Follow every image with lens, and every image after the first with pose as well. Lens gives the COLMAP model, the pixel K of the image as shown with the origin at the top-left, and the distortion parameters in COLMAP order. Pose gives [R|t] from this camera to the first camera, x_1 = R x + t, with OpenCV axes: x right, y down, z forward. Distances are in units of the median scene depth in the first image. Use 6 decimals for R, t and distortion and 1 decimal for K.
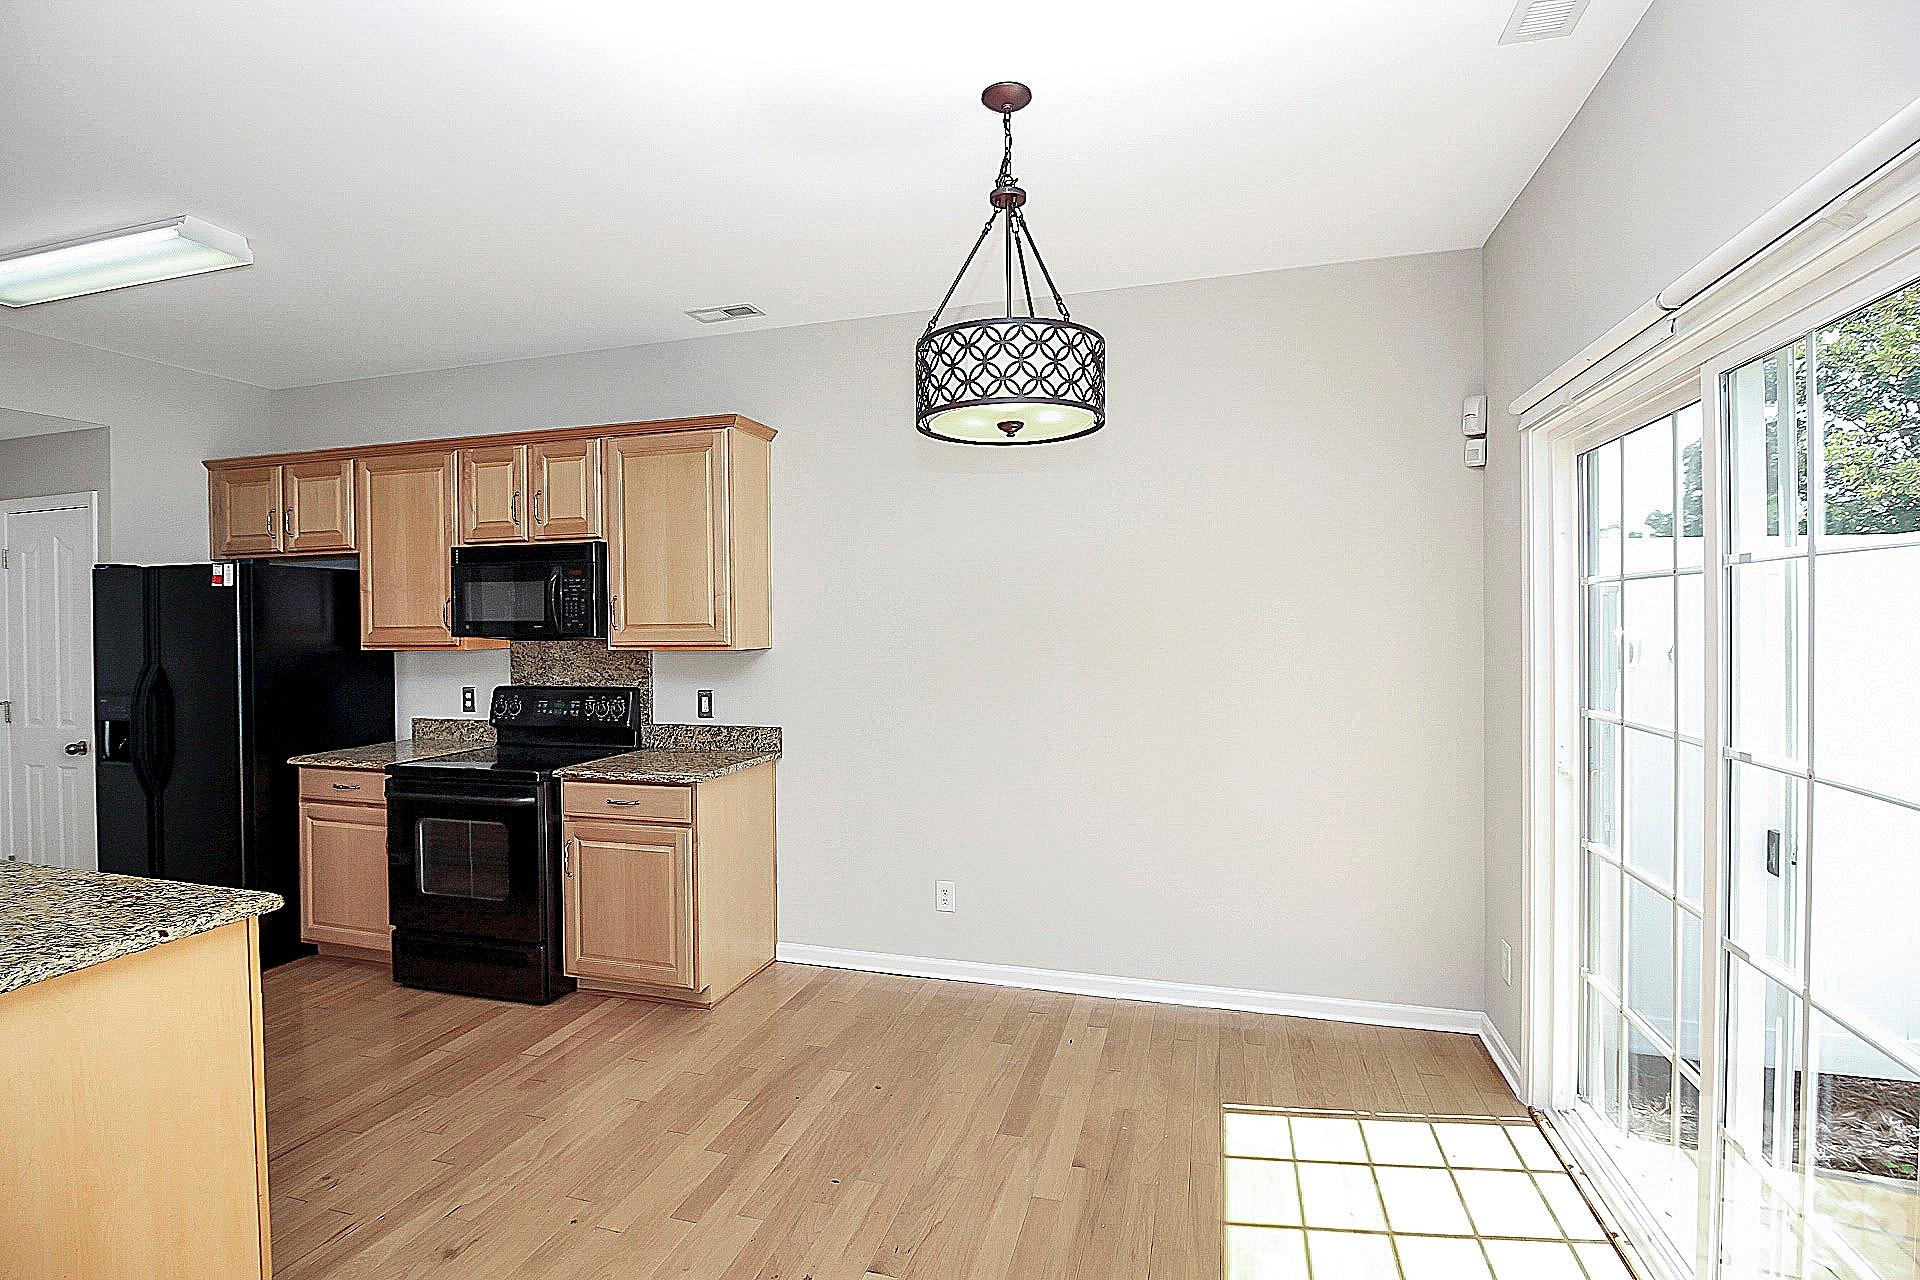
lens RADIAL K [[897.9, 0, 941.0], [0, 897.9, 631.3], [0, 0, 1]] dist [0.002237, -0.014884]
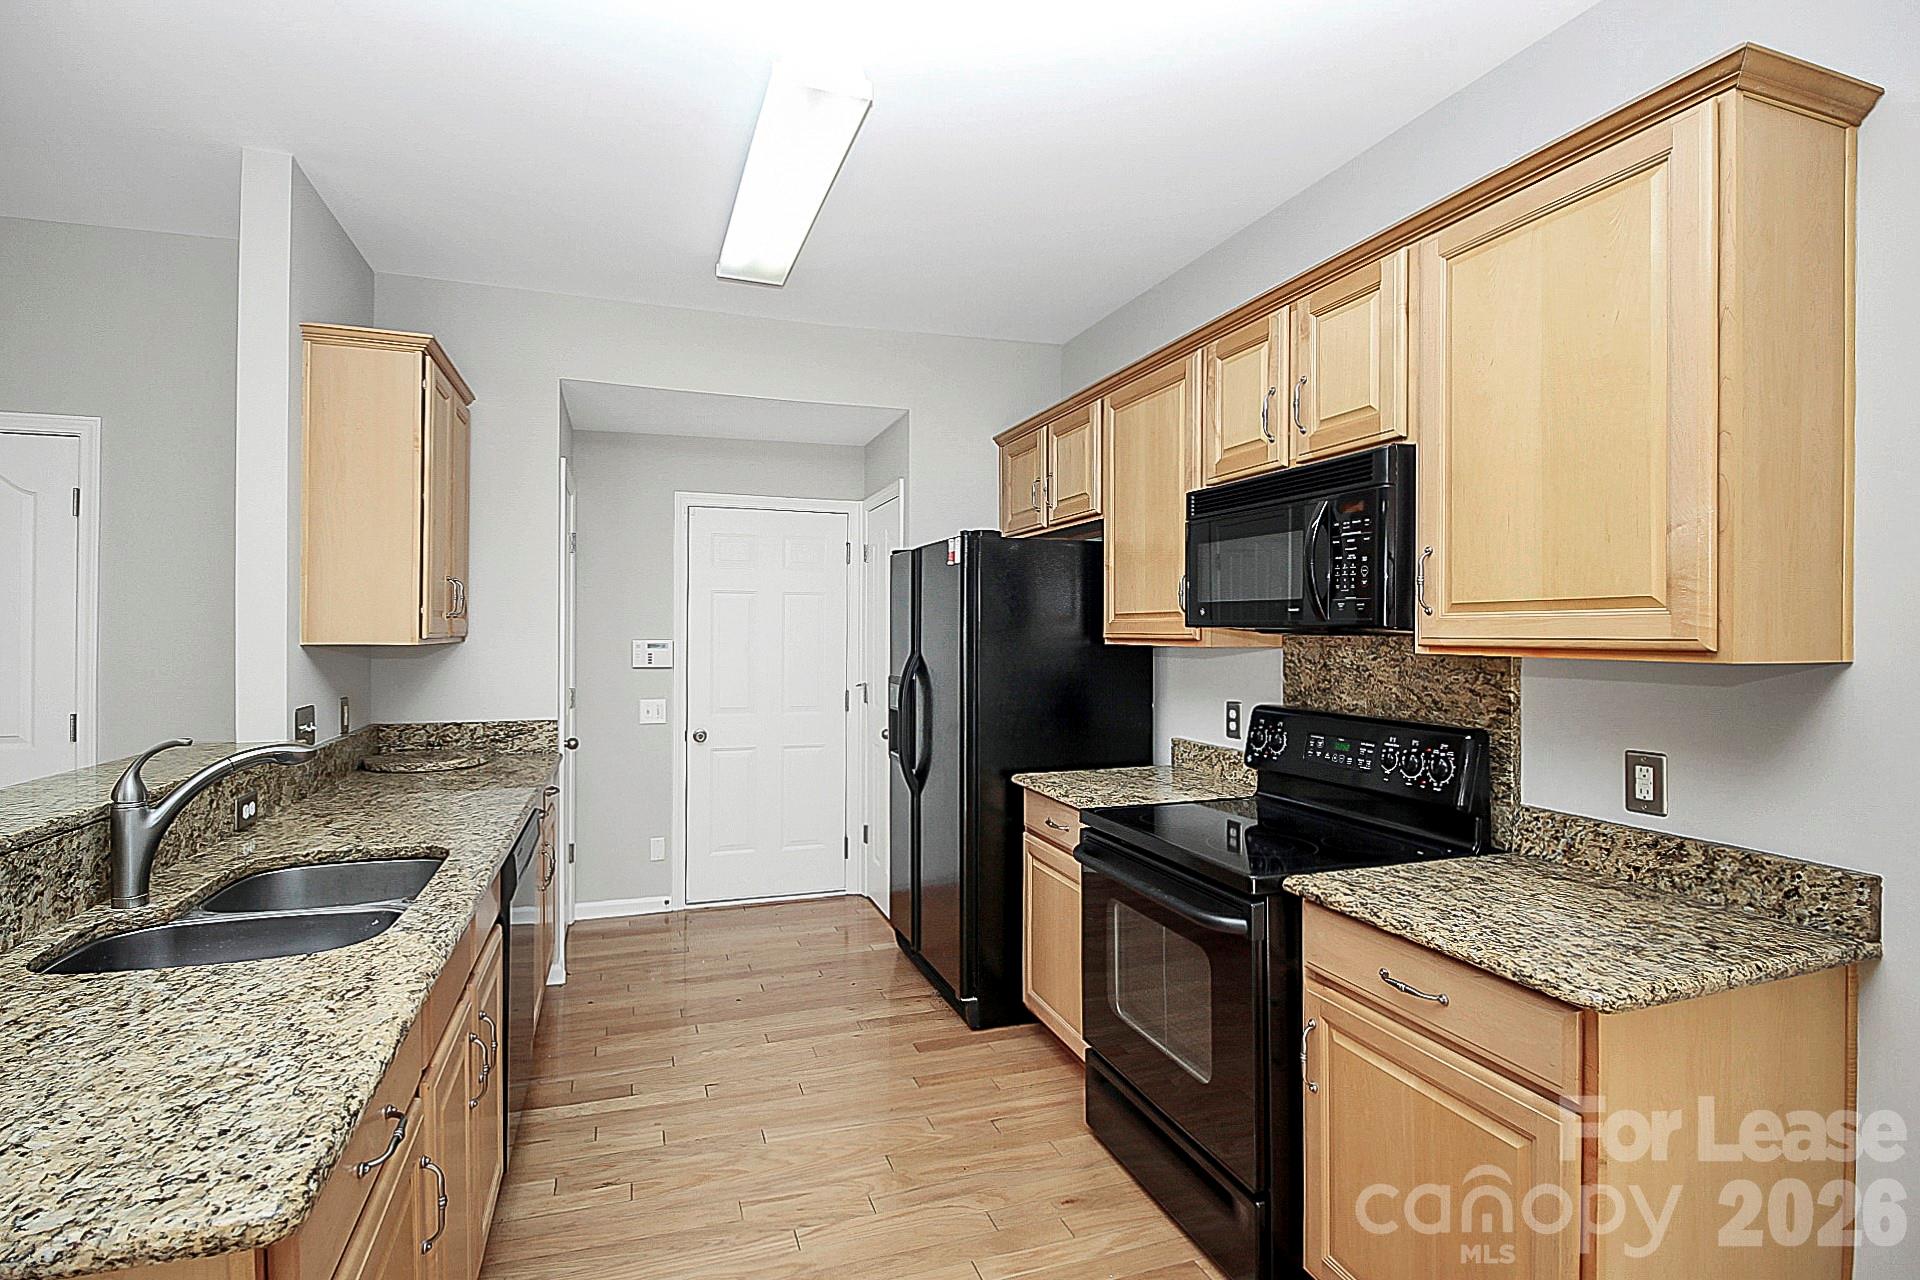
lens RADIAL K [[912.2, 0, 934.5], [0, 912.2, 630.8], [0, 0, 1]] dist [0.003036, -0.012485]
pose [[0.585883, 0.011750, -0.810311, -0.109190], [-0.015956, 0.999868, 0.002963, 0.010588], [0.810239, 0.011193, 0.585993, 0.471795]]
